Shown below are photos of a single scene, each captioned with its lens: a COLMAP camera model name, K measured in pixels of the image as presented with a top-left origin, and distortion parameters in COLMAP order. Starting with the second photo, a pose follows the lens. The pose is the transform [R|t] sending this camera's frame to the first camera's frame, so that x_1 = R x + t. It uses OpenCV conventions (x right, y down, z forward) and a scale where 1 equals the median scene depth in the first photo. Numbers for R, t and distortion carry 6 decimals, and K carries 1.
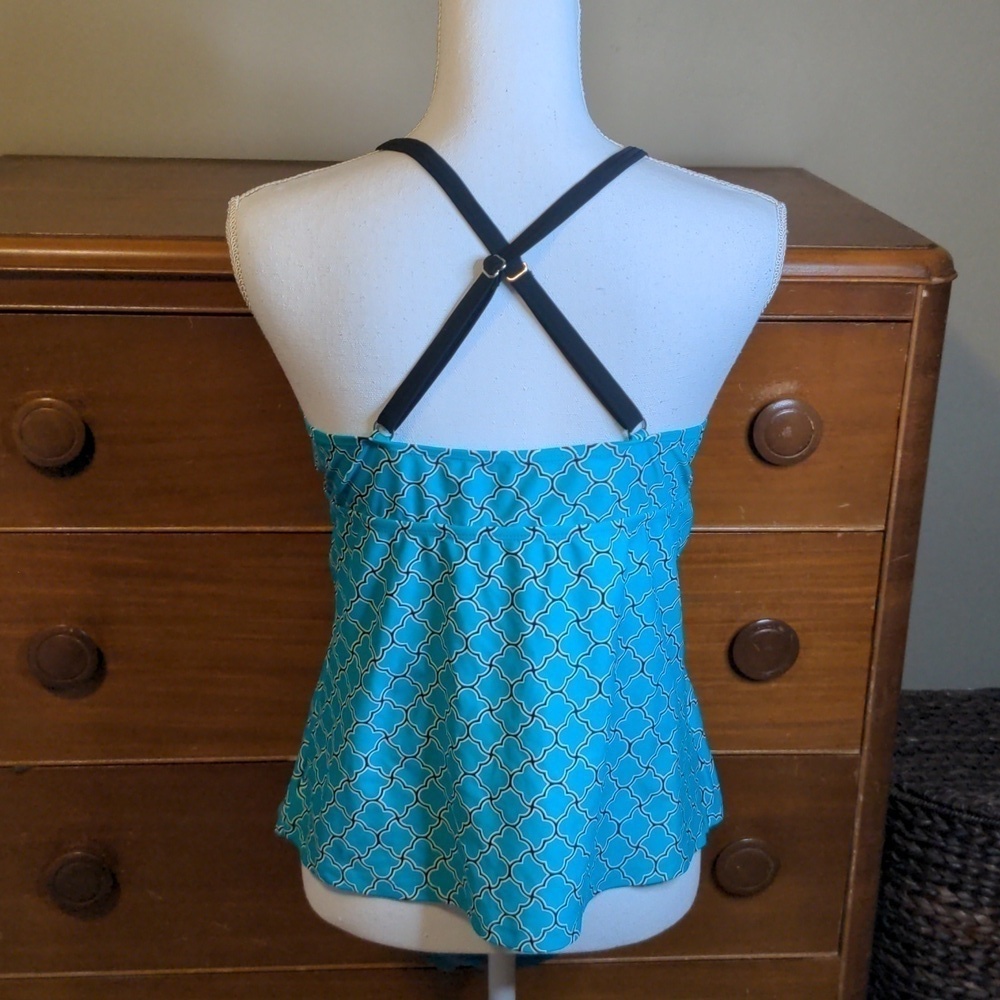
lens RADIAL K [[1579.9, 0, 500.0], [0, 1579.9, 500.0], [0, 0, 1]] dist [0.106083, -0.291140]
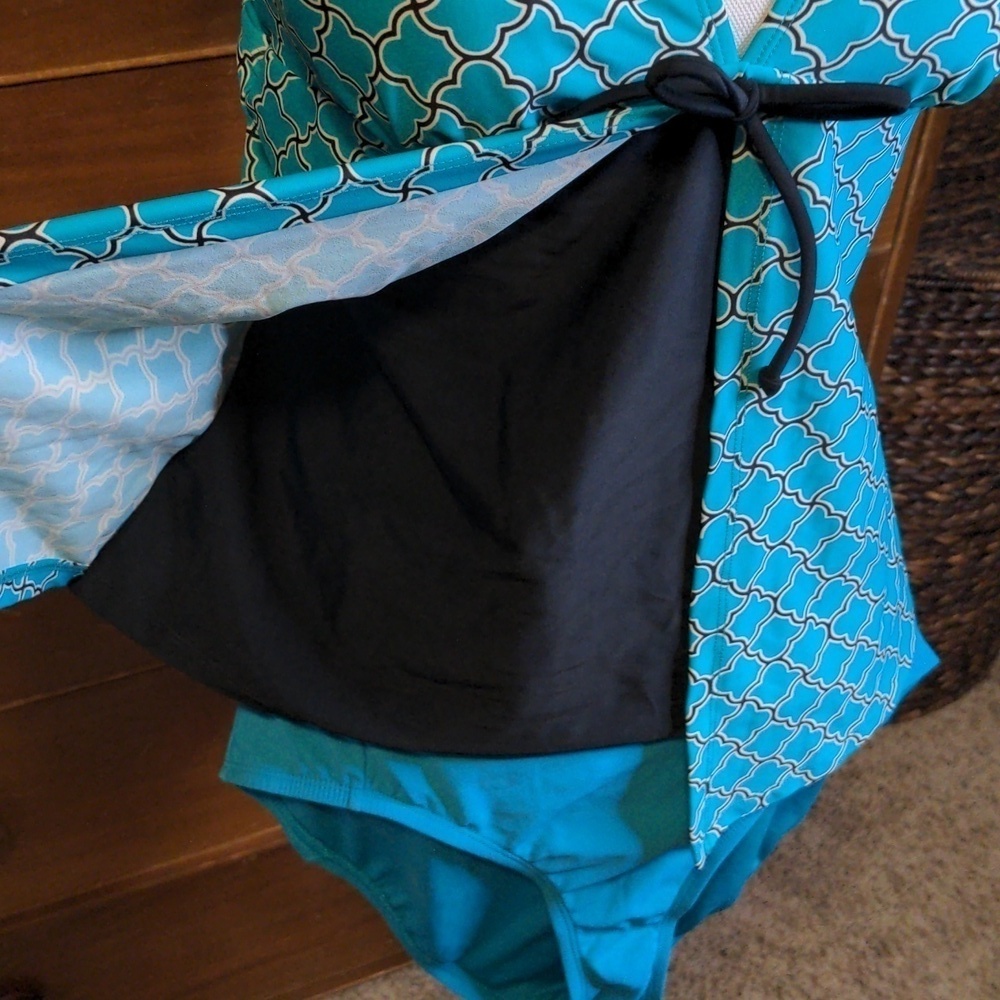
lens RADIAL K [[1540.6, 0, 499.9], [0, 1540.6, 549.1], [0, 0, 1]] dist [0.345973, -1.413905]
pose [[0.934951, -0.224948, 0.274345, -0.187401], [0.095218, 0.904020, 0.416751, -0.043580], [-0.341760, -0.363519, 0.866633, 0.336996]]
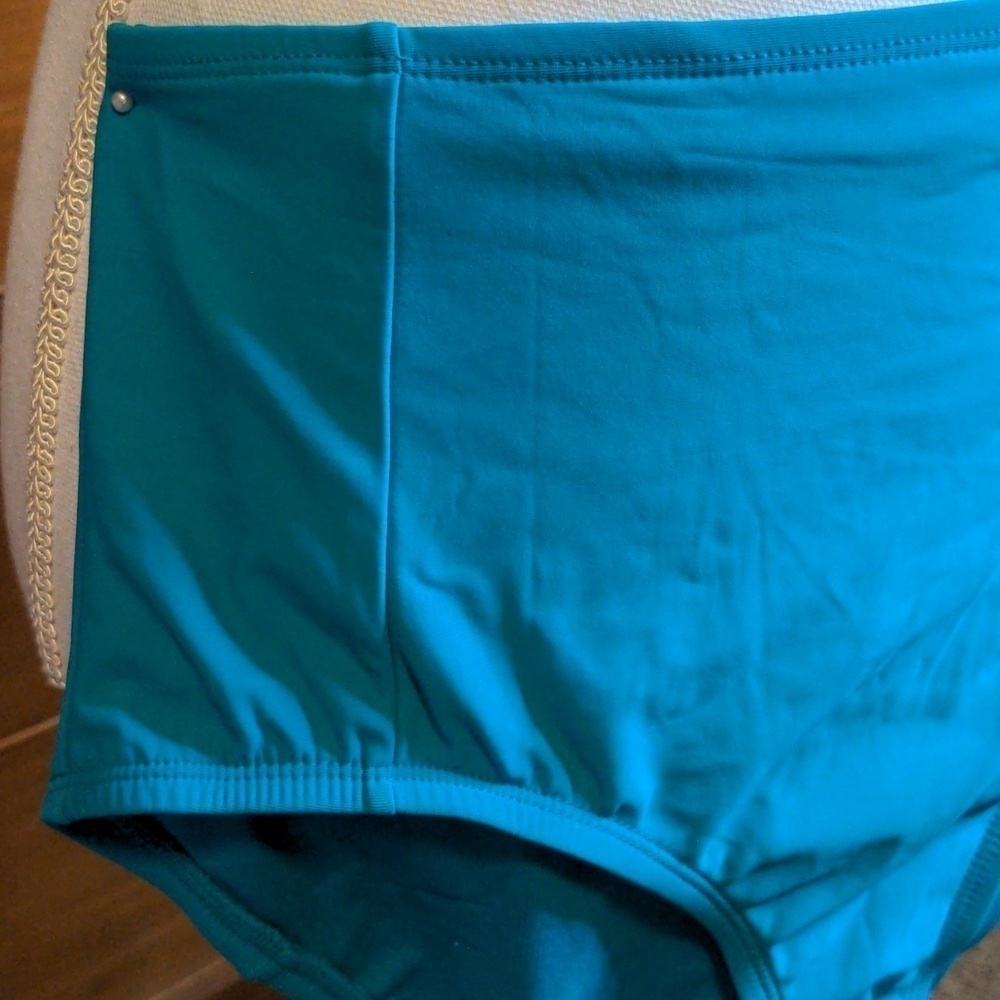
lens RADIAL K [[1620.2, 0, 500.0], [0, 1620.2, 500.0], [0, 0, 1]] dist [0.039049, -0.207557]
pose [[0.807568, -0.298599, 0.508599, -0.201030], [0.168040, 0.943112, 0.286883, 0.103523], [-0.565329, -0.146212, 0.811804, 0.529761]]
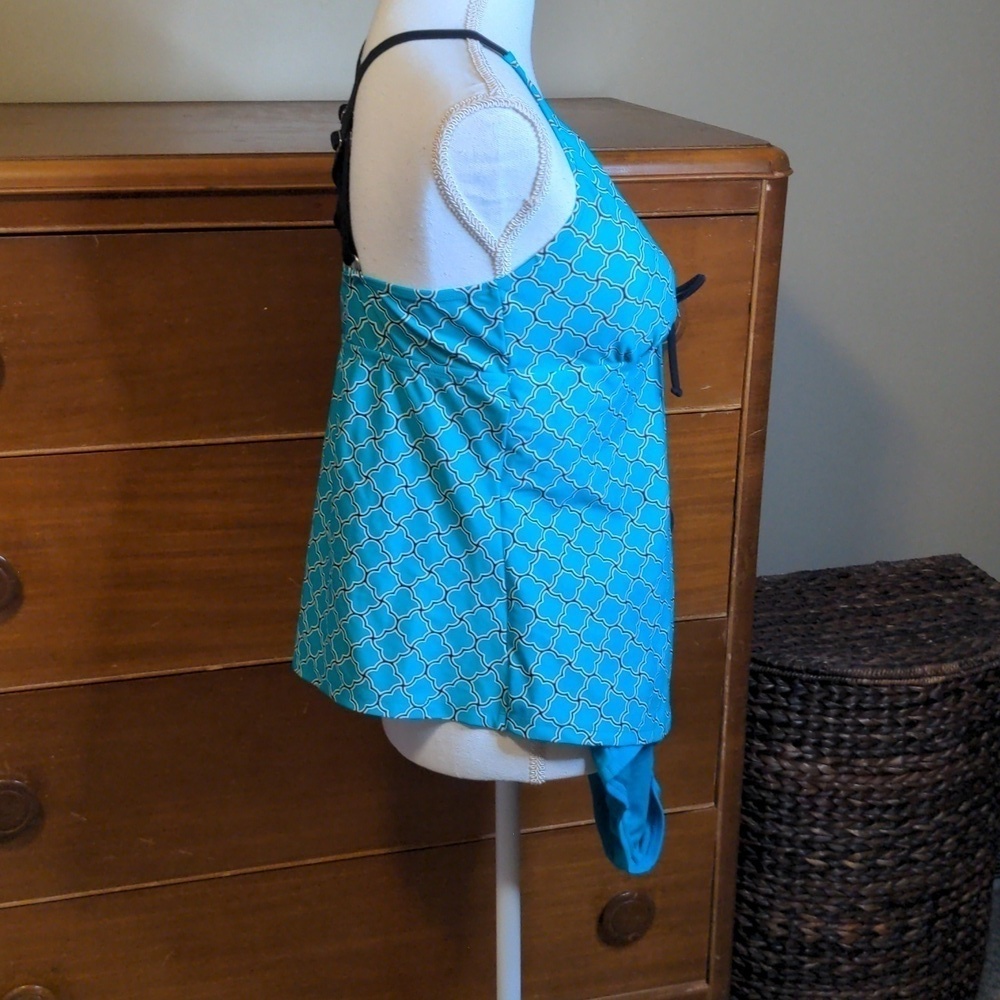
lens RADIAL K [[1579.9, 0, 500.0], [0, 1579.9, 500.0], [0, 0, 1]] dist [0.106083, -0.291140]
pose [[0.978763, -0.076333, 0.190254, -0.127121], [0.076631, 0.997043, 0.005802, 0.058730], [-0.190134, 0.008900, 0.981718, -0.049451]]
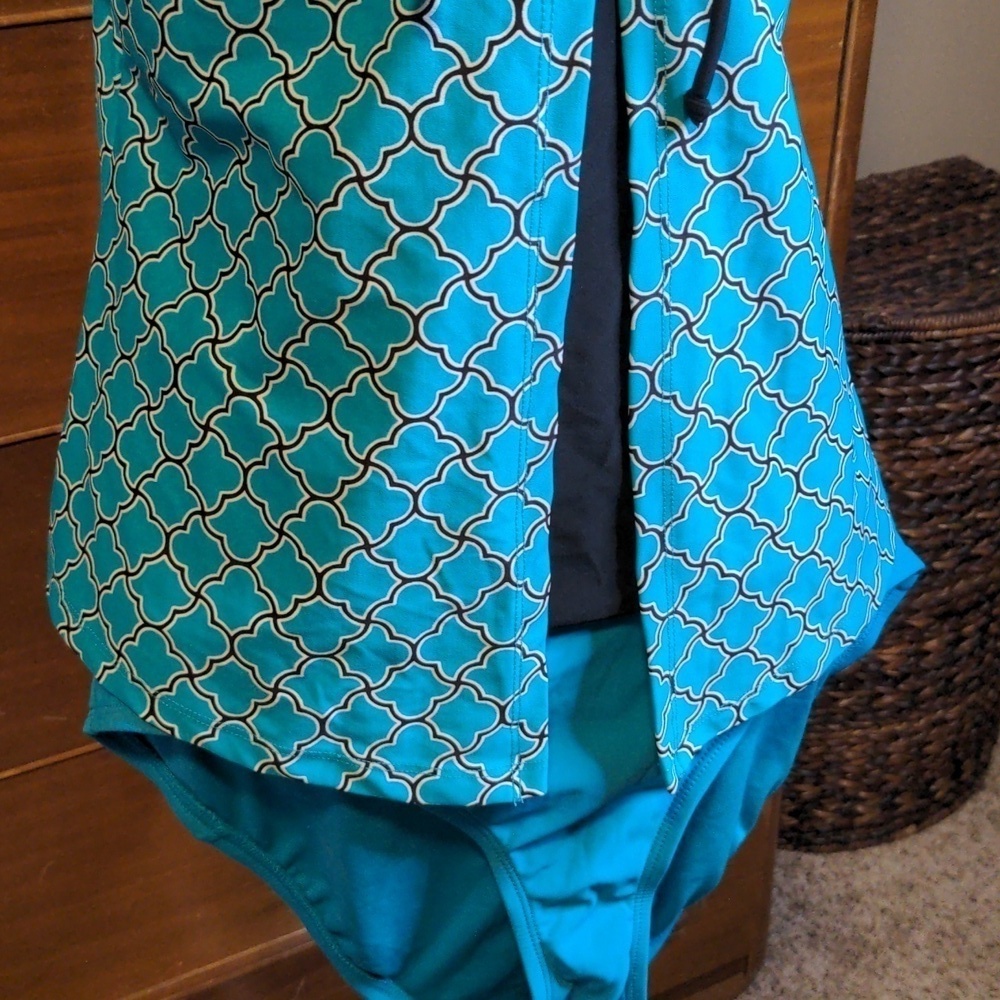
lens RADIAL K [[1579.9, 0, 500.0], [0, 1579.9, 500.0], [0, 0, 1]] dist [0.106083, -0.291140]
pose [[0.909566, -0.230095, 0.346043, -0.182788], [0.153997, 0.960061, 0.233598, 0.069149], [-0.385972, -0.159183, 0.908673, 0.357643]]
